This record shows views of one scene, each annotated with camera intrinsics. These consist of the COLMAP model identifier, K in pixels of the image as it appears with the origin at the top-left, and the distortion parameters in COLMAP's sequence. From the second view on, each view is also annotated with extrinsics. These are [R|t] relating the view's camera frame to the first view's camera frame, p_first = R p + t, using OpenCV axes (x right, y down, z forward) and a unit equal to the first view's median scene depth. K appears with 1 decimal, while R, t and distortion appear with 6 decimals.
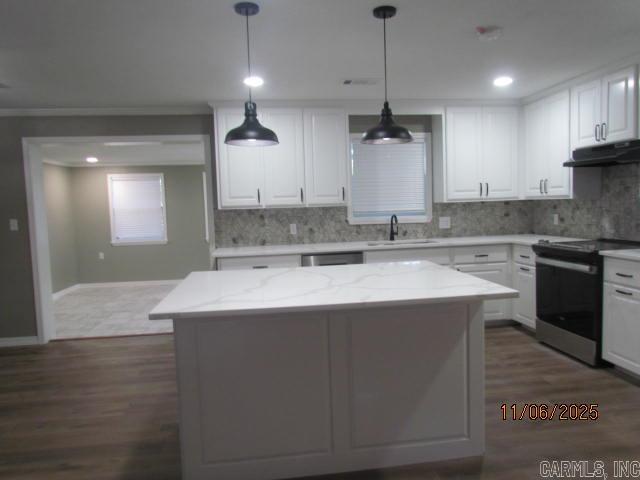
lens RADIAL K [[454.3, 0, 321.6], [0, 454.3, 239.3], [0, 0, 1]] dist [-0.022732, 0.000814]
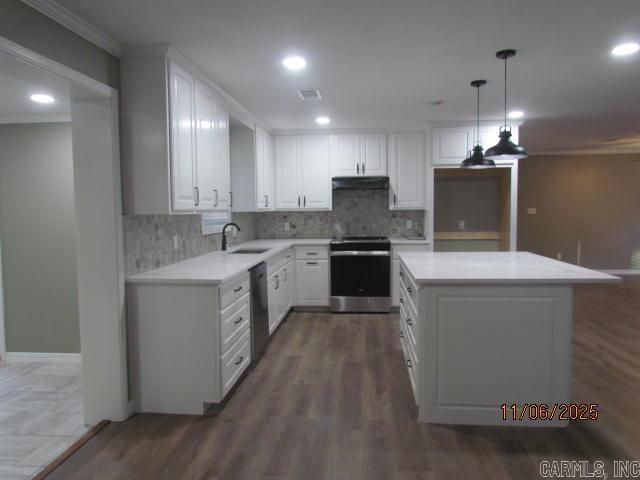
lens RADIAL K [[454.3, 0, 317.1], [0, 454.3, 238.2], [0, 0, 1]] dist [-0.022732, 0.000814]
pose [[0.245505, -0.032943, 0.968835, -0.803014], [0.078642, 0.996805, 0.013966, -0.023162], [-0.966200, 0.072763, 0.247312, 0.633757]]
